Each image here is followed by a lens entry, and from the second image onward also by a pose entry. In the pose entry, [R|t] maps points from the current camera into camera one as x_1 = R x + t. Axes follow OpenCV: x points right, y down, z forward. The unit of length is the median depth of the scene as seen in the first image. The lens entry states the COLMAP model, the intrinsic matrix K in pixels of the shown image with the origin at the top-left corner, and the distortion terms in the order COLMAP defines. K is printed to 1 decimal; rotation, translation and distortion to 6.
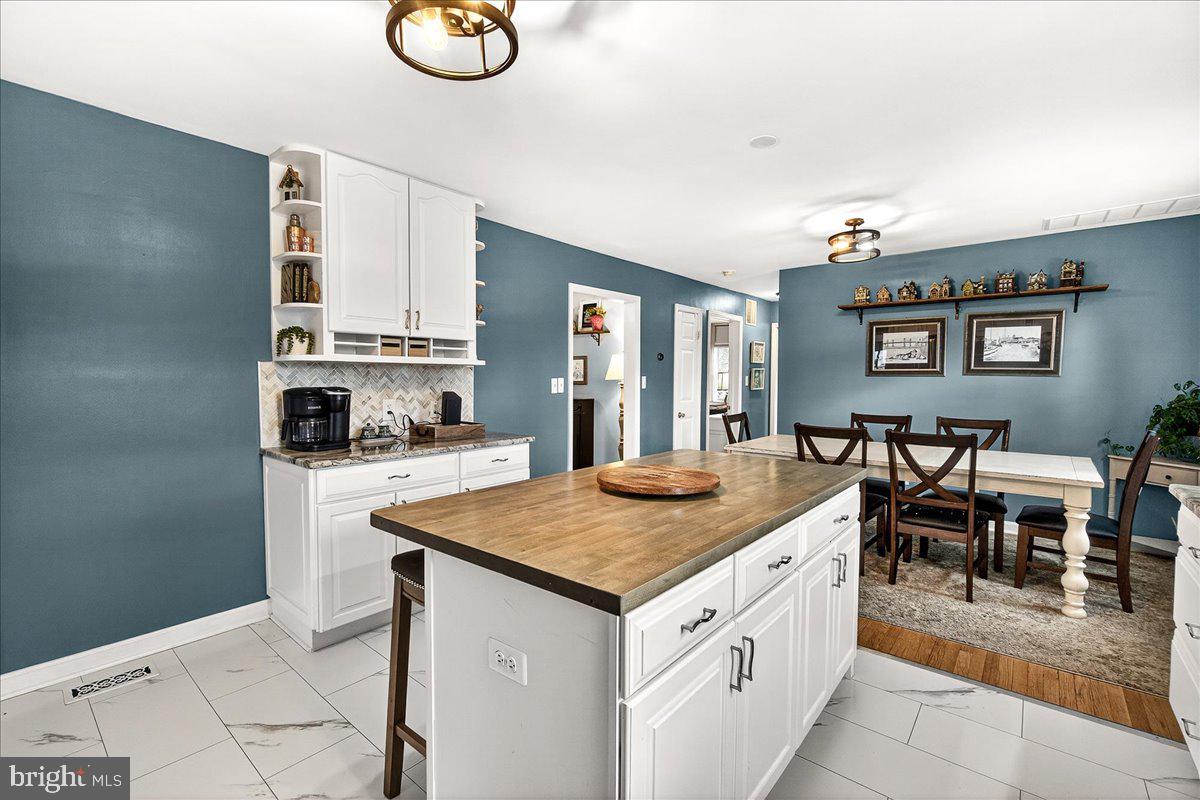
lens RADIAL K [[527.6, 0, 599.9], [0, 527.6, 402.1], [0, 0, 1]] dist [0.000385, 0.000929]
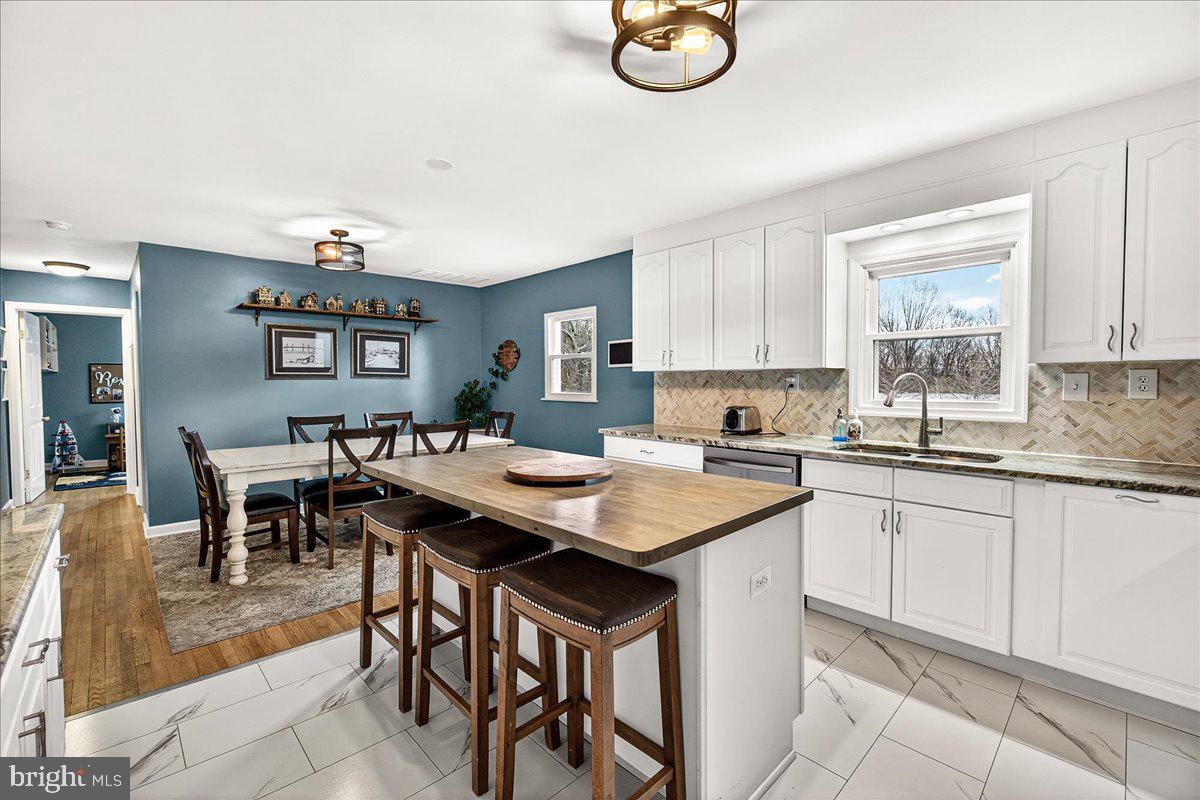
lens RADIAL K [[511.3, 0, 588.5], [0, 511.3, 397.0], [0, 0, 1]] dist [-0.010853, 0.000762]
pose [[0.118605, -0.034069, 0.992357, -0.429668], [0.048919, 0.998398, 0.028430, -0.016348], [-0.991736, 0.045173, 0.120082, 0.353209]]
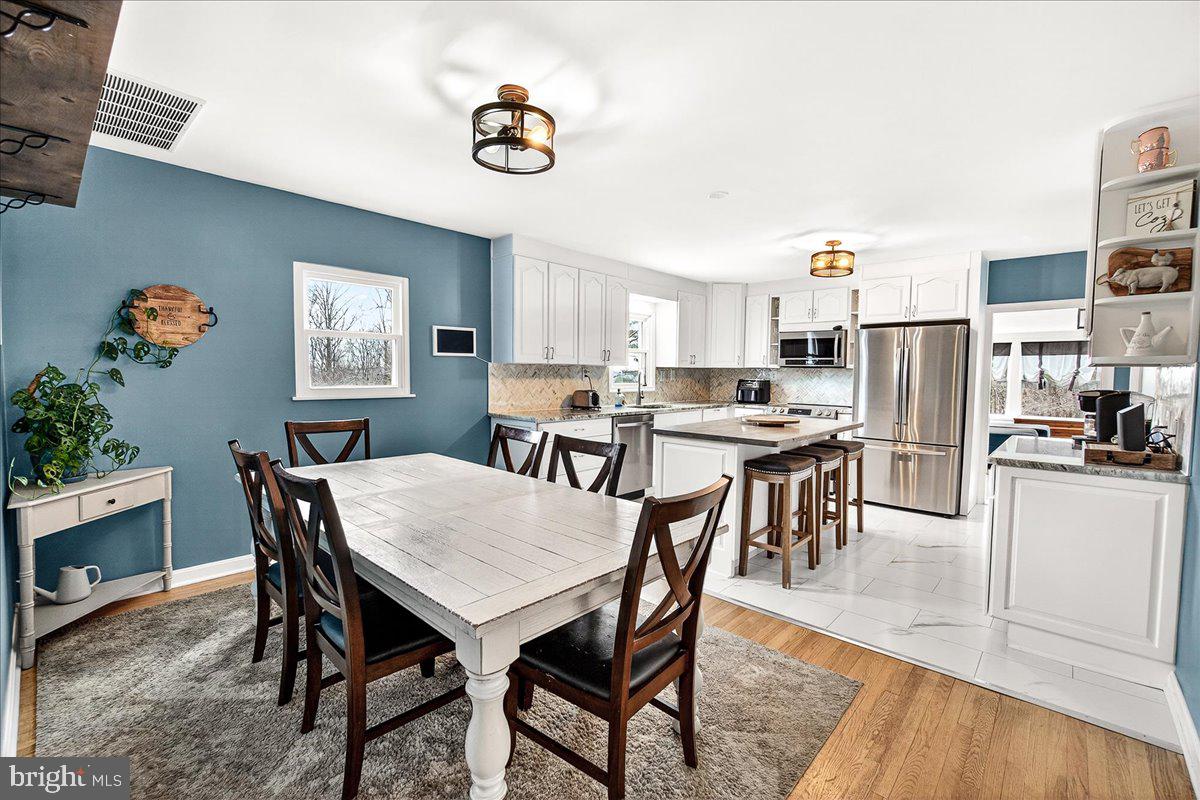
lens RADIAL K [[511.3, 0, 599.0], [0, 511.3, 399.5], [0, 0, 1]] dist [-0.010853, 0.000762]
pose [[-0.999011, -0.017967, 0.040678, 0.325355], [-0.013764, 0.994758, 0.101327, -0.067087], [-0.042286, 0.100667, -0.994021, 1.397298]]
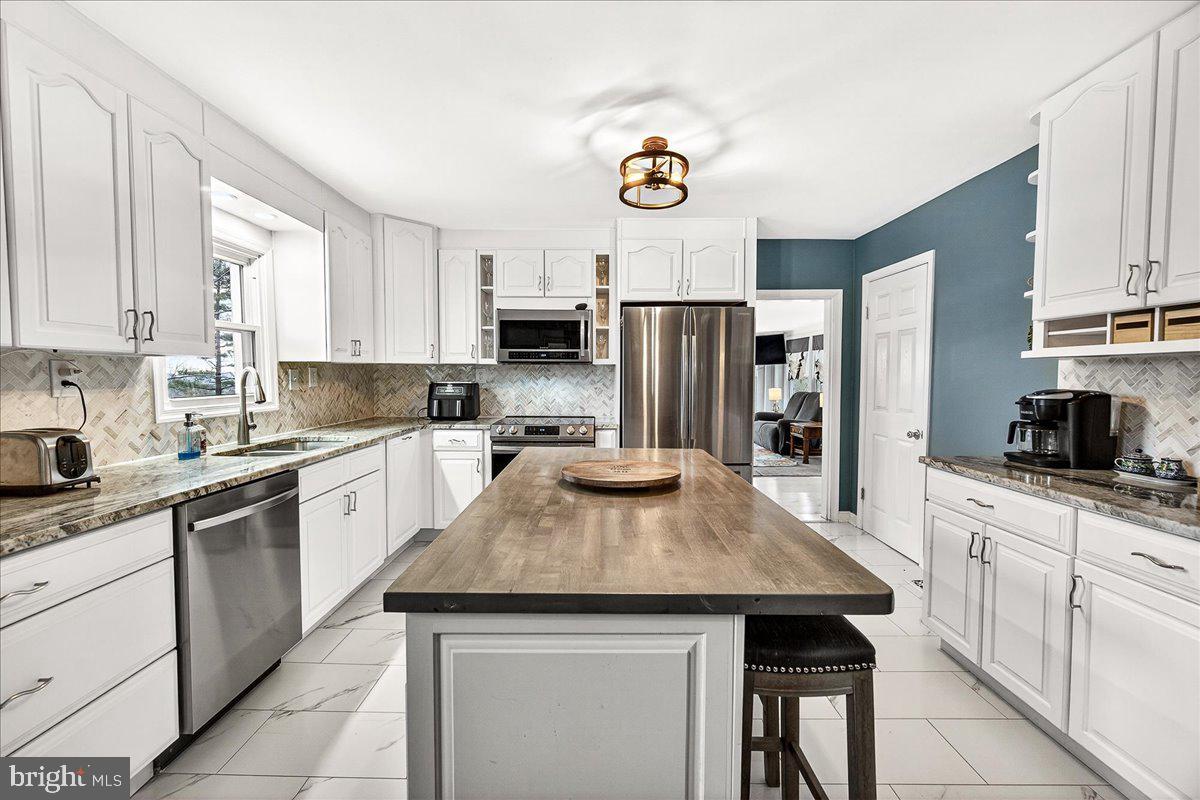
lens RADIAL K [[511.3, 0, 596.0], [0, 511.3, 396.7], [0, 0, 1]] dist [-0.010853, 0.000762]
pose [[-0.769770, 0.021107, -0.637972, 0.338541], [-0.035728, 0.996462, 0.076076, -0.034100], [0.637321, 0.081354, -0.766292, 0.759253]]
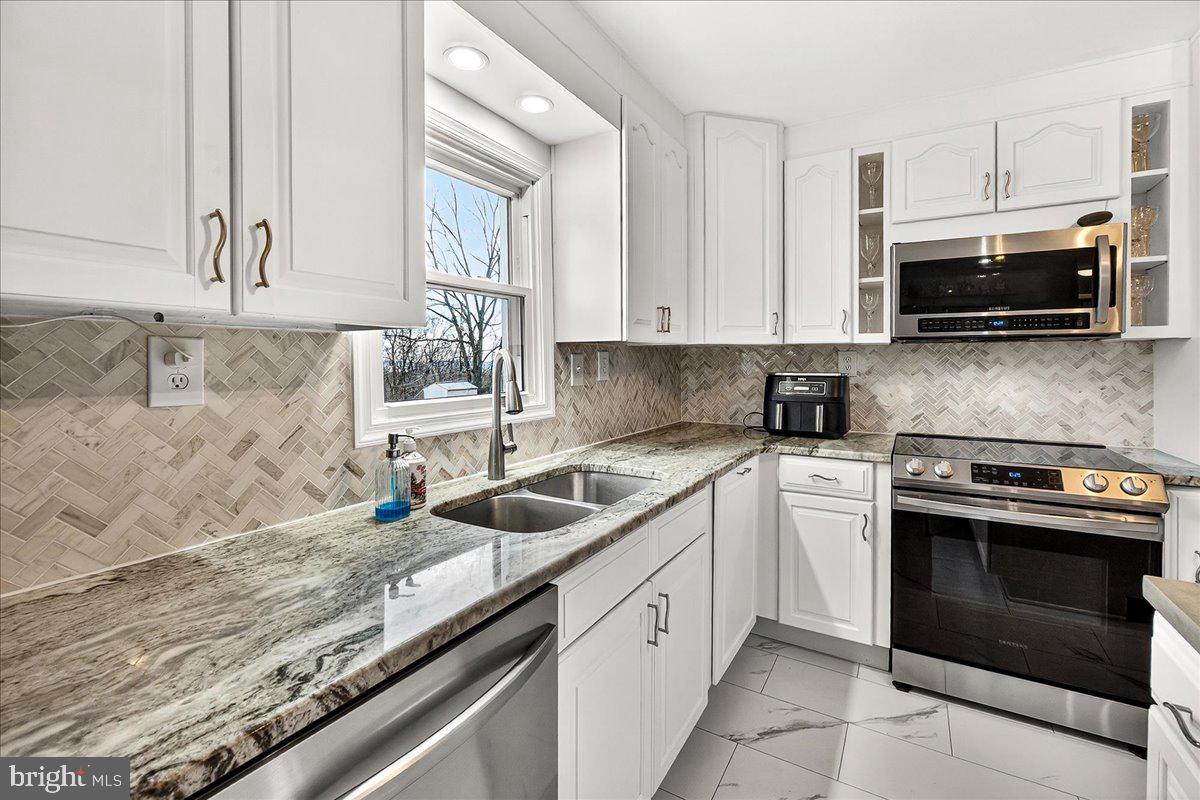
lens RADIAL K [[511.3, 0, 591.5], [0, 511.3, 367.0], [0, 0, 1]] dist [-0.010853, 0.000762]
pose [[-0.989322, -0.001667, -0.145734, 0.259351], [-0.010111, 0.998311, 0.057217, -0.017099], [0.145393, 0.058079, -0.987668, 0.385802]]
